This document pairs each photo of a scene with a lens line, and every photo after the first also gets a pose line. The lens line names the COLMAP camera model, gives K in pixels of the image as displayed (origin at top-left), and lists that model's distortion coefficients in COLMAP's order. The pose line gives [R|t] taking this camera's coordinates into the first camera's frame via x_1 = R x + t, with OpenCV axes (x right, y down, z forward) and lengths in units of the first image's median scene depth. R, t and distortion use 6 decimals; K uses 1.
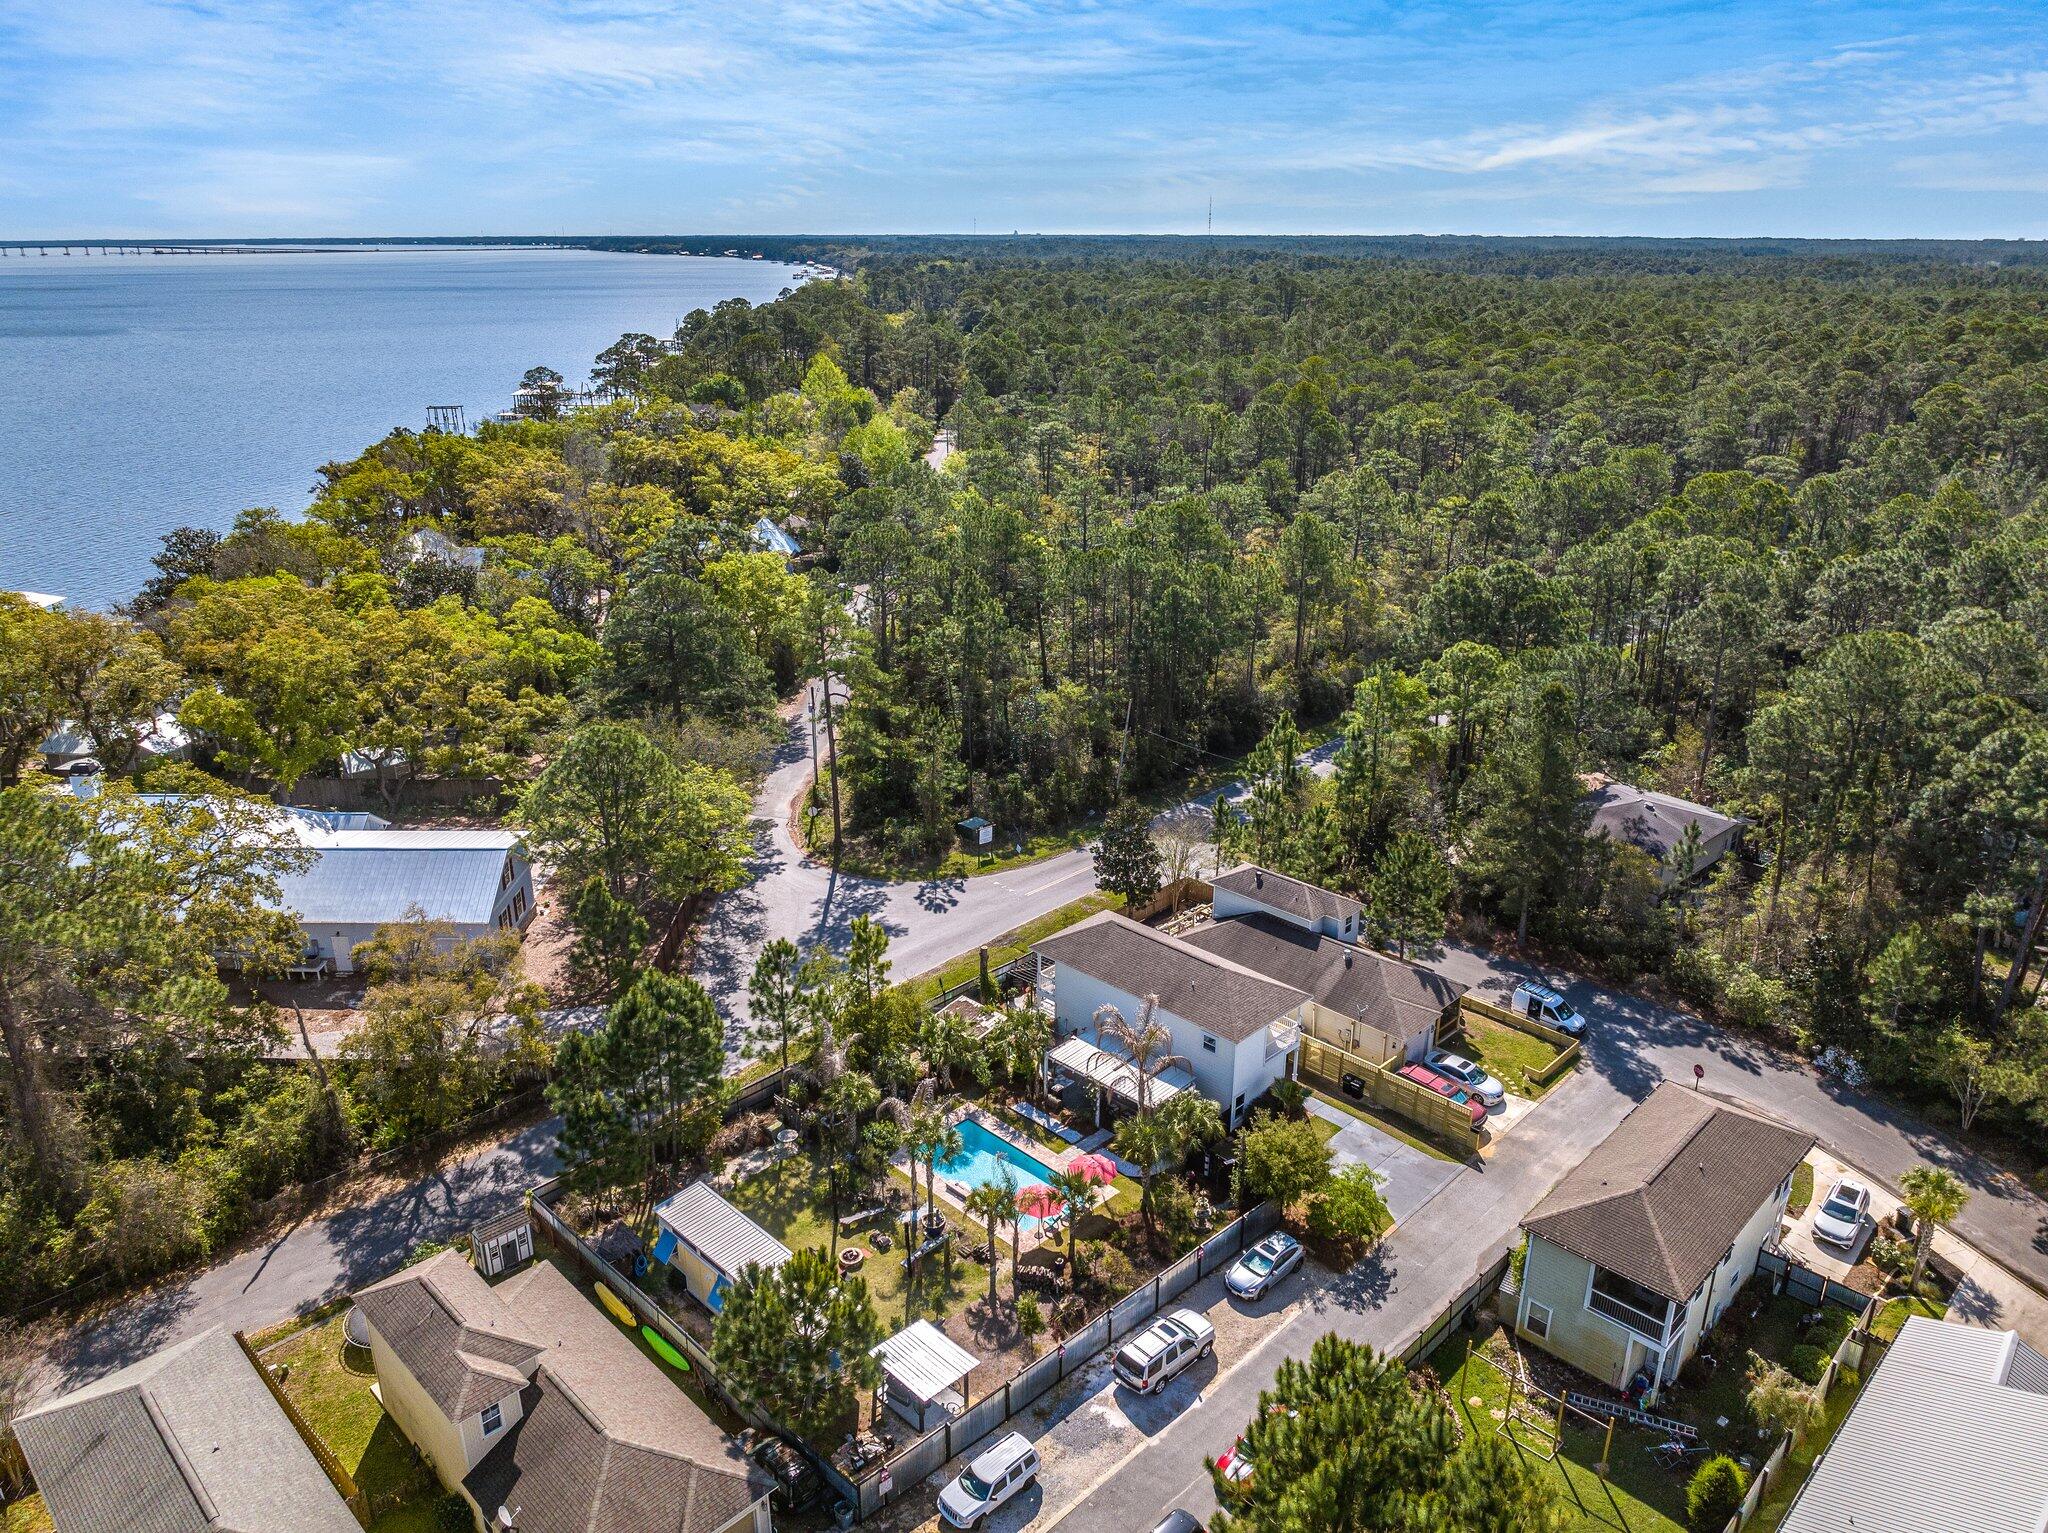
lens RADIAL K [[1441.9, 0, 1024.0], [0, 1441.9, 766.5], [0, 0, 1]] dist [-0.034760, 0.020789]
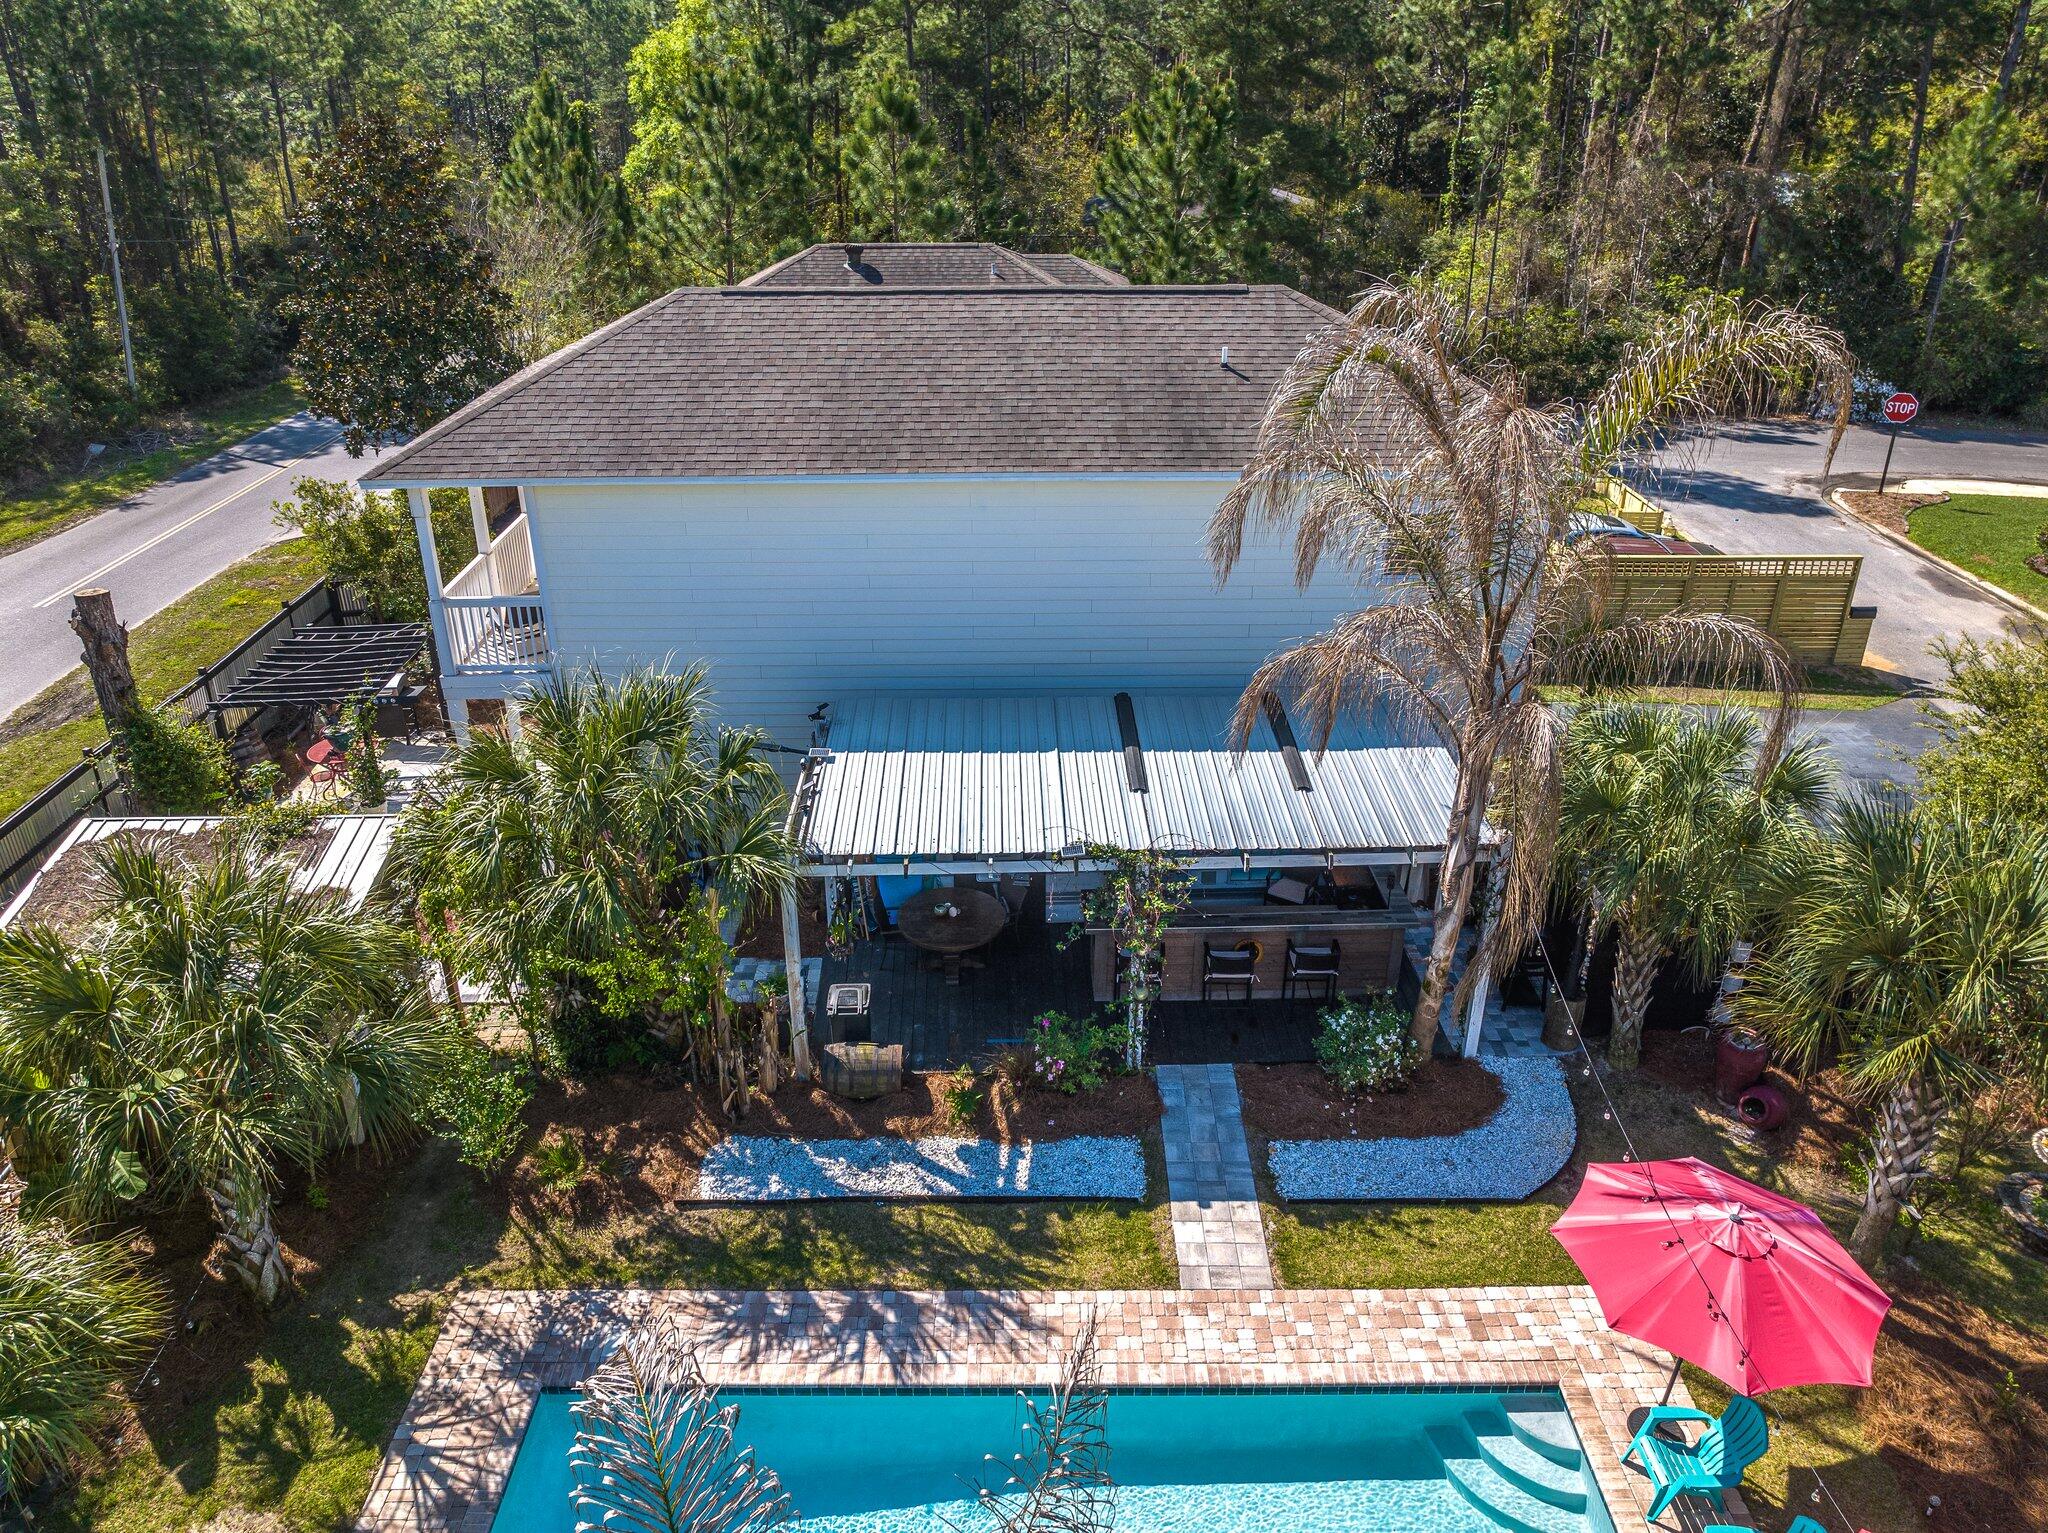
lens RADIAL K [[1441.9, 0, 1024.0], [0, 1441.9, 766.5], [0, 0, 1]] dist [-0.034760, 0.020789]
pose [[0.708624, -0.319959, 0.628870, -0.087558], [0.251719, 0.947265, 0.198310, 0.175324], [-0.659158, 0.017771, 0.751795, 0.924689]]
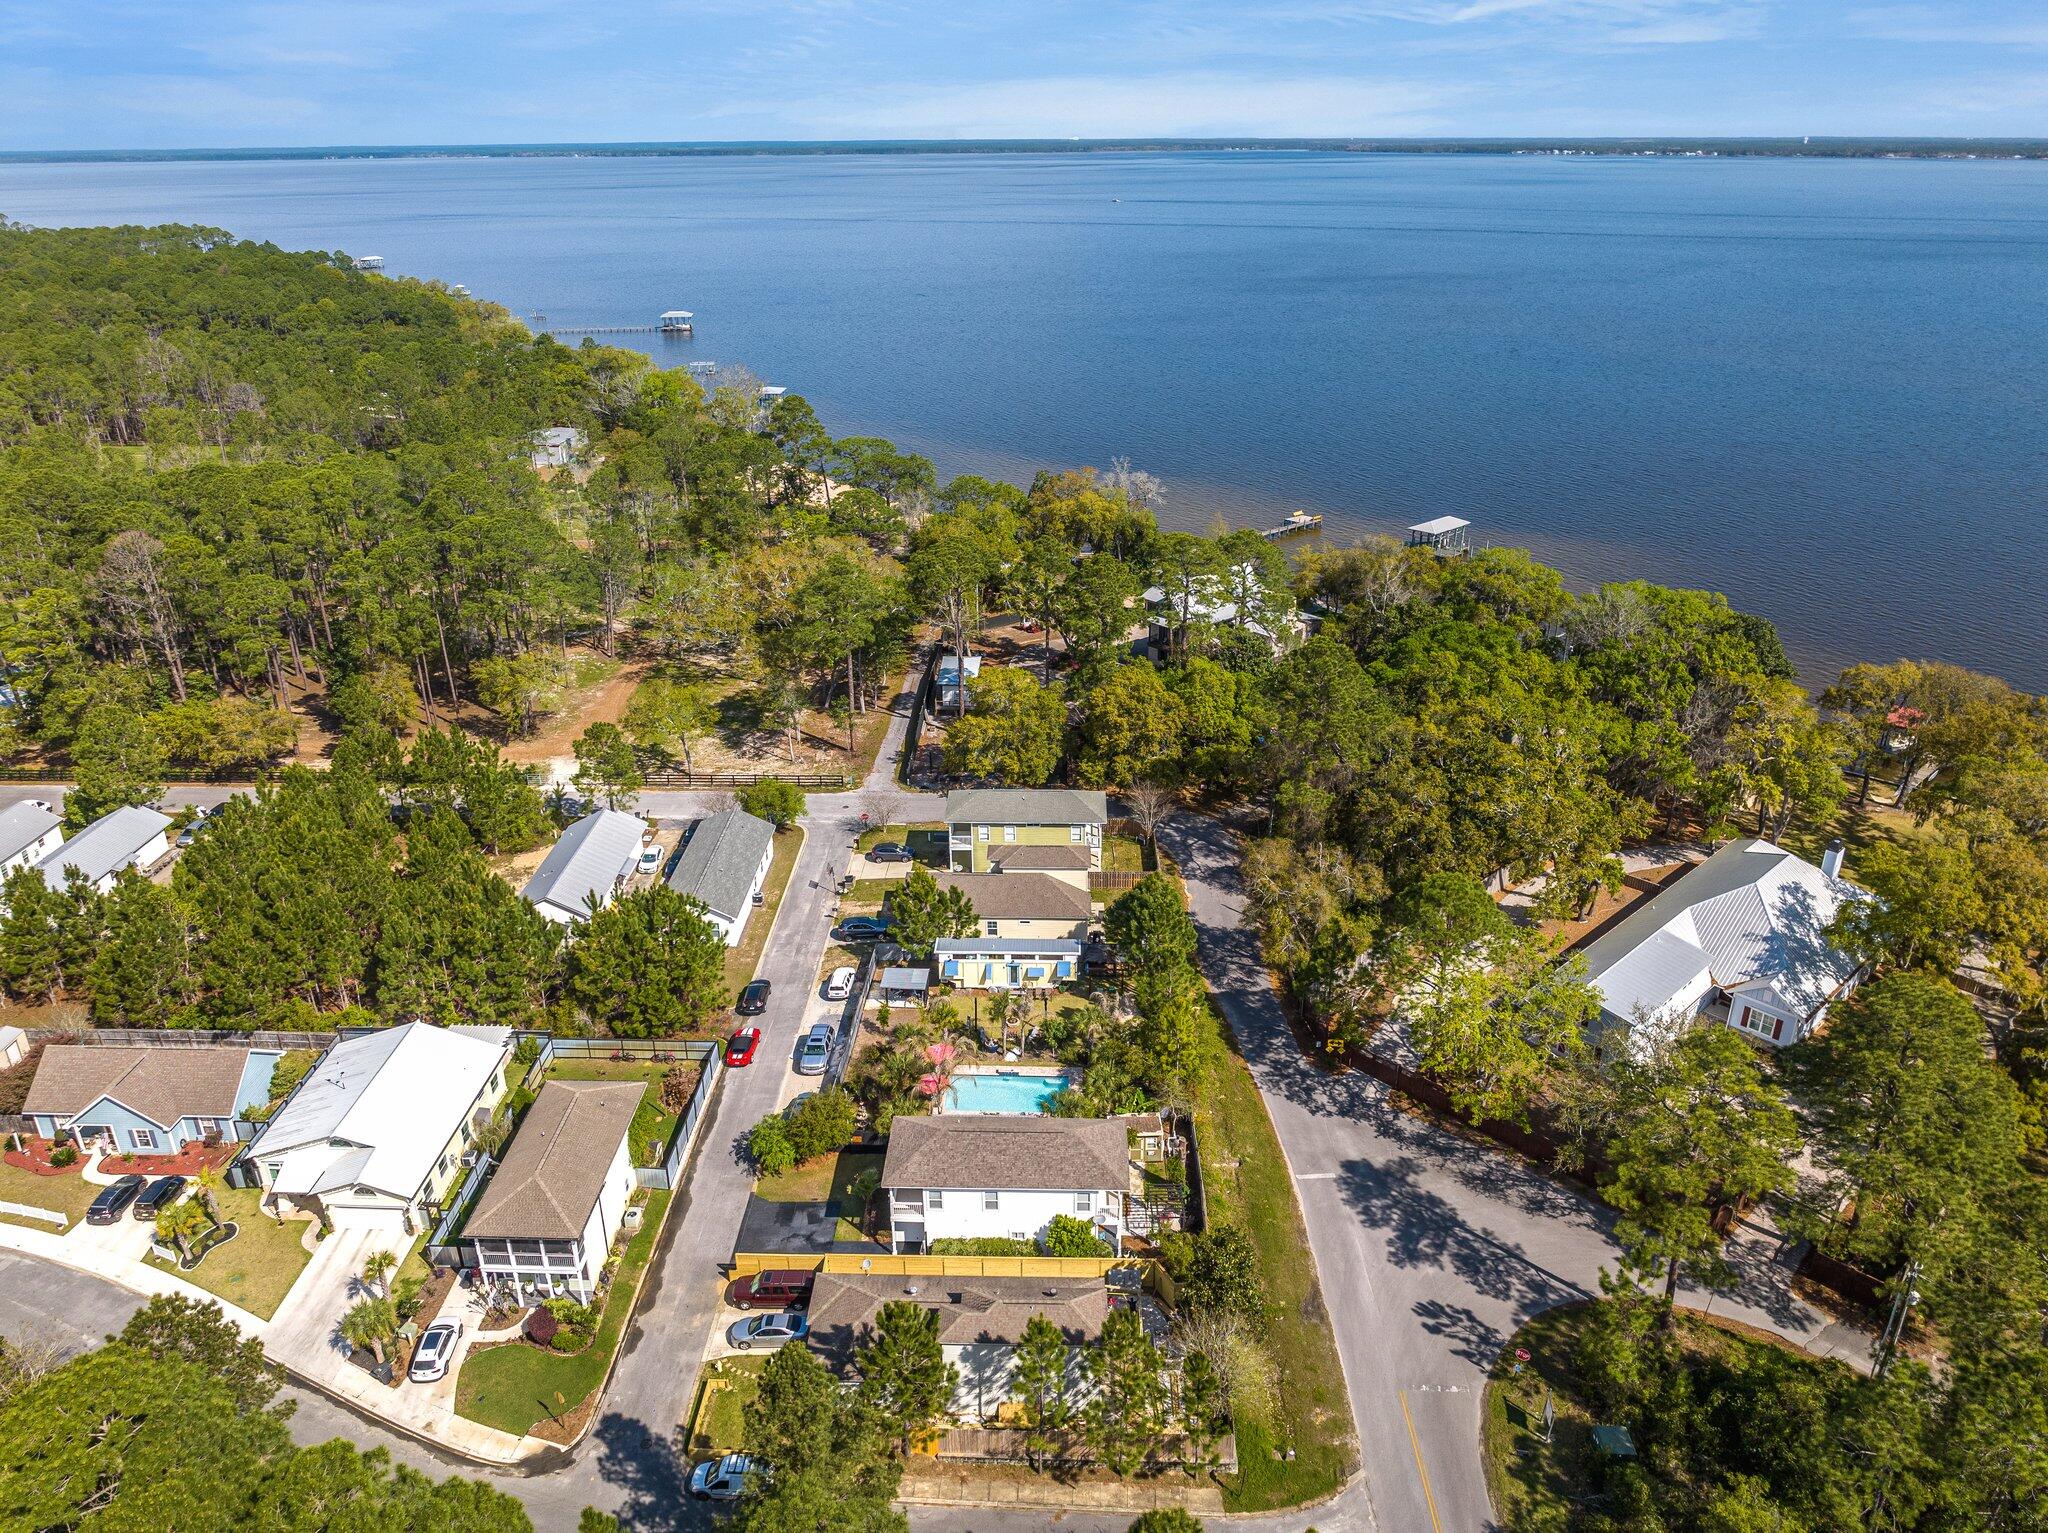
lens RADIAL K [[1438.9, 0, 1024.7], [0, 1438.9, 772.3], [0, 0, 1]] dist [-0.036835, 0.023911]
pose [[-0.730319, 0.280732, -0.622755, 0.805029], [-0.233104, 0.754512, 0.613494, -0.882177], [0.642103, 0.593213, -0.485594, 1.578454]]
